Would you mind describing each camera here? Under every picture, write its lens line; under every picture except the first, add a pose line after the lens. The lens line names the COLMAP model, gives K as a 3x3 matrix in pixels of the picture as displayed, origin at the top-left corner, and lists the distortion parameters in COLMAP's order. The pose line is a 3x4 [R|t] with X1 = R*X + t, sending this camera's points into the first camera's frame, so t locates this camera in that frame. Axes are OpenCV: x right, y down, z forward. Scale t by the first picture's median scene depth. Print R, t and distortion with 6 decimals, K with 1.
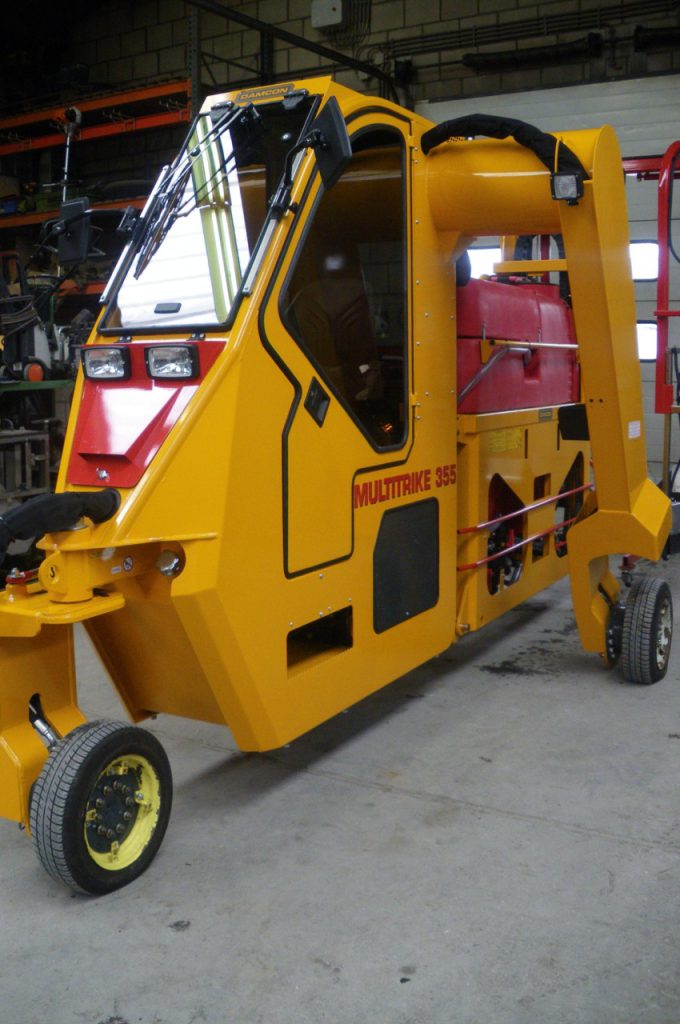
lens RADIAL K [[1243.0, 0, 340.0], [0, 1243.0, 512.0], [0, 0, 1]] dist [-0.013739, -0.028709]
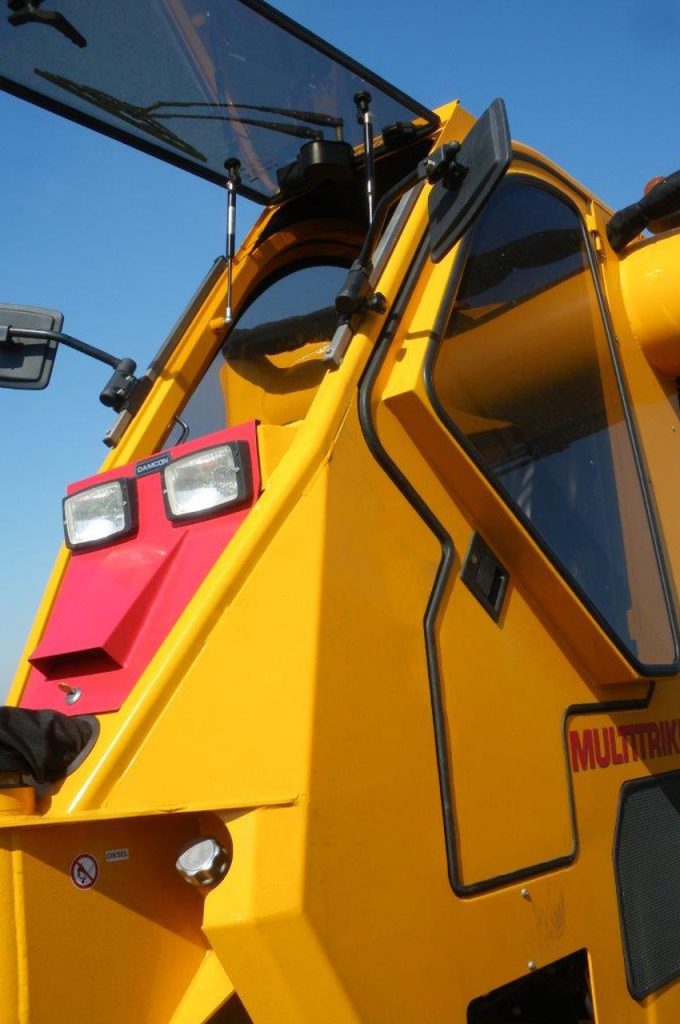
lens RADIAL K [[1275.0, 0, 340.0], [0, 1275.0, 512.0], [0, 0, 1]] dist [-0.194009, -0.008138]
pose [[0.983456, -0.112093, -0.142299, 0.001774], [0.065543, 0.952518, -0.297344, 0.048971], [0.168873, 0.283098, 0.944107, 0.396806]]
